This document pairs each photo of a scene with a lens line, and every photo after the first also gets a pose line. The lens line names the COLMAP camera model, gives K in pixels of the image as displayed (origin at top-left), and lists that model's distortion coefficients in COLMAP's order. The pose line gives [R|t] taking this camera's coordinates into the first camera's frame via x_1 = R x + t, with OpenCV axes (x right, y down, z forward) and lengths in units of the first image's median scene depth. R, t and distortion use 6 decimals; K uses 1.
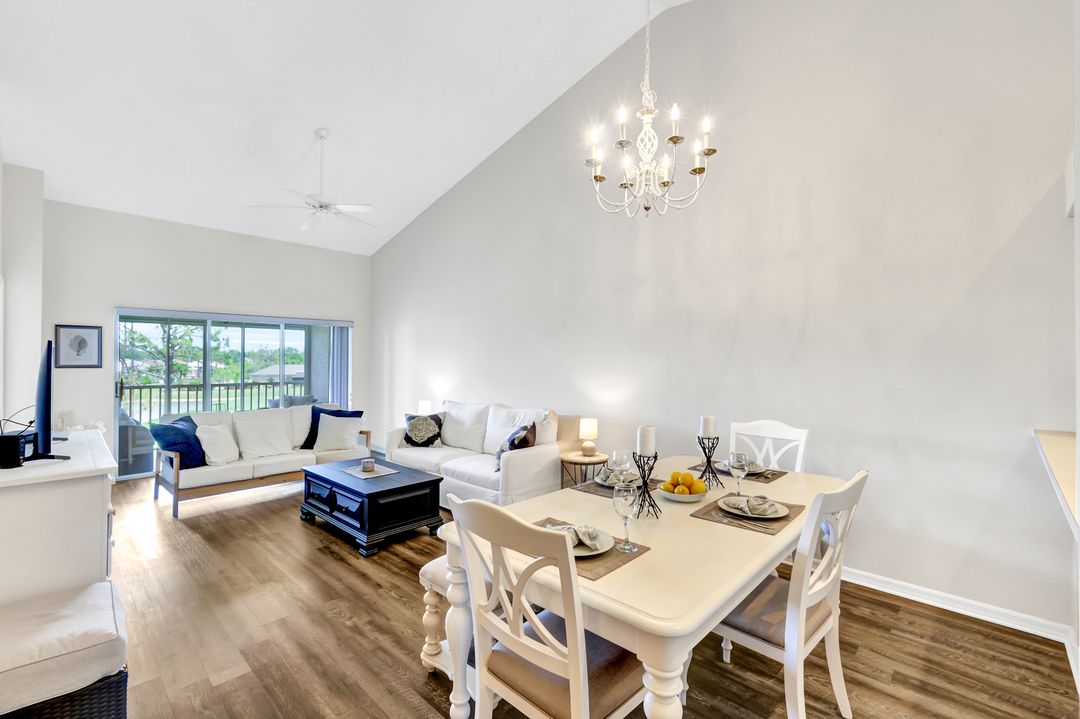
lens RADIAL K [[465.8, 0, 540.0], [0, 465.8, 359.5], [0, 0, 1]] dist [-0.001275, 0.000405]
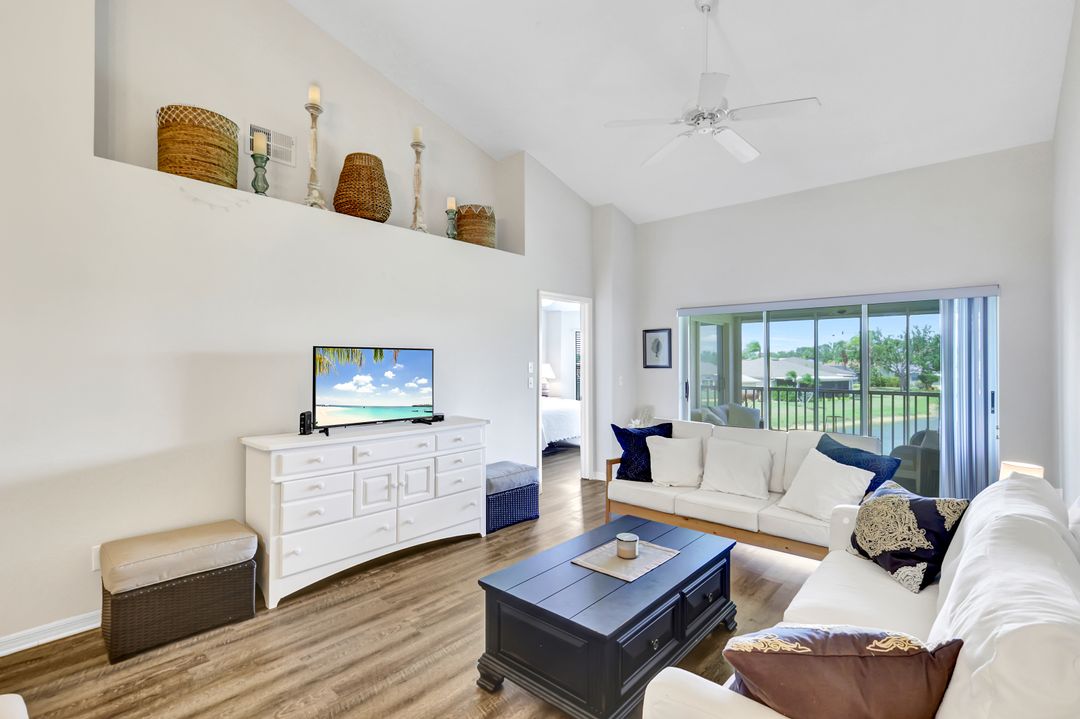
lens RADIAL K [[499.2, 0, 549.5], [0, 499.2, 357.0], [0, 0, 1]] dist [0.021266, 0.000127]
pose [[0.043039, -0.008898, -0.999034, 0.187473], [0.002820, 0.999957, -0.008784, 0.002317], [0.999069, -0.002440, 0.043062, 0.691492]]
